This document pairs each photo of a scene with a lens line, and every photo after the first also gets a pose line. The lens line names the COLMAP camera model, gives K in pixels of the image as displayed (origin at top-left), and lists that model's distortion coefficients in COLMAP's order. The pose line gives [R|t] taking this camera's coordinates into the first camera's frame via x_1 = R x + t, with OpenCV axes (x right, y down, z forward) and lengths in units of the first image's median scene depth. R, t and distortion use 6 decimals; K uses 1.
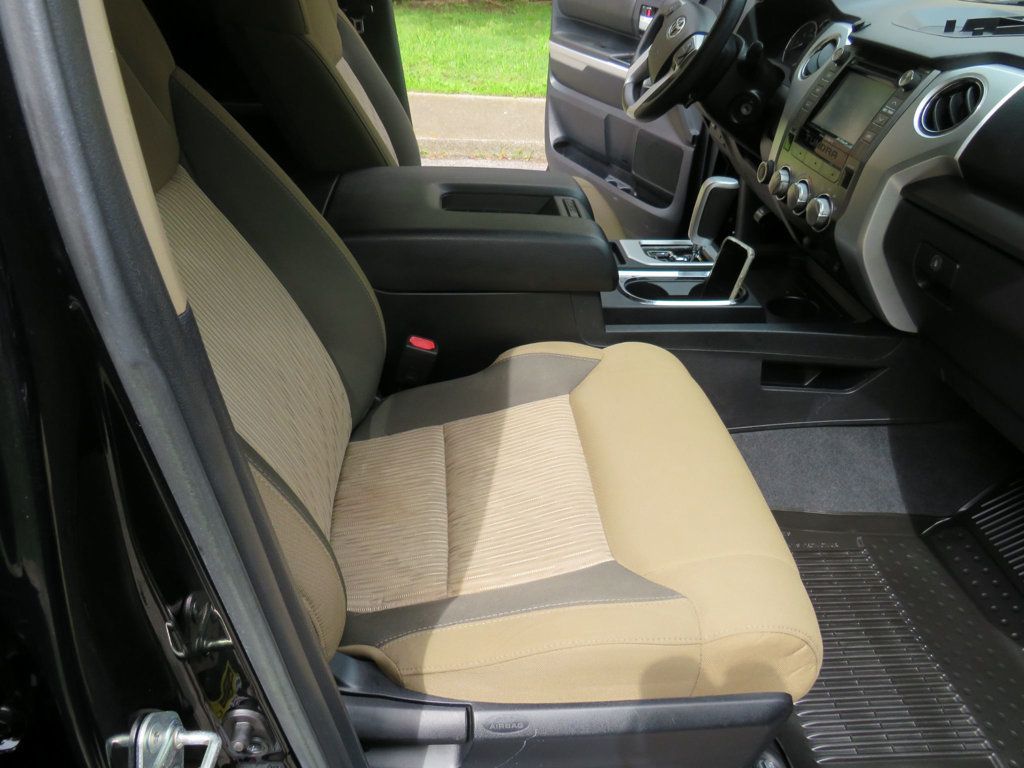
lens RADIAL K [[706.4, 0, 513.4], [0, 706.4, 385.3], [0, 0, 1]] dist [-0.033993, 0.012131]
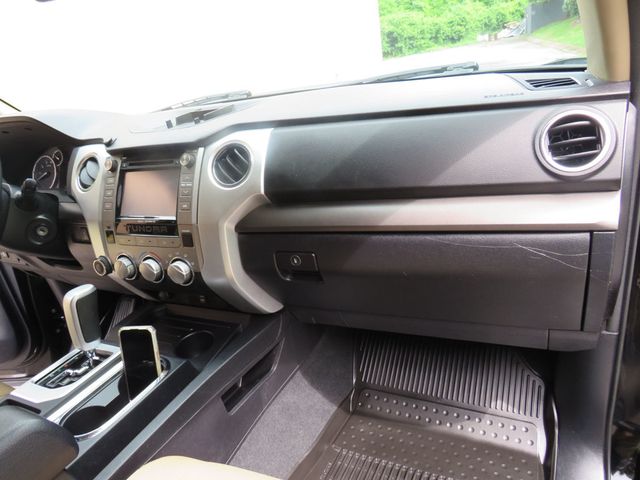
lens RADIAL K [[441.5, 0, 319.6], [0, 441.5, 237.7], [0, 0, 1]] dist [-0.033993, 0.012131]
pose [[0.490537, -0.410288, 0.768789, -0.010989], [0.606214, 0.794432, 0.037170, -0.164844], [-0.626002, 0.447818, 0.638421, 0.308645]]
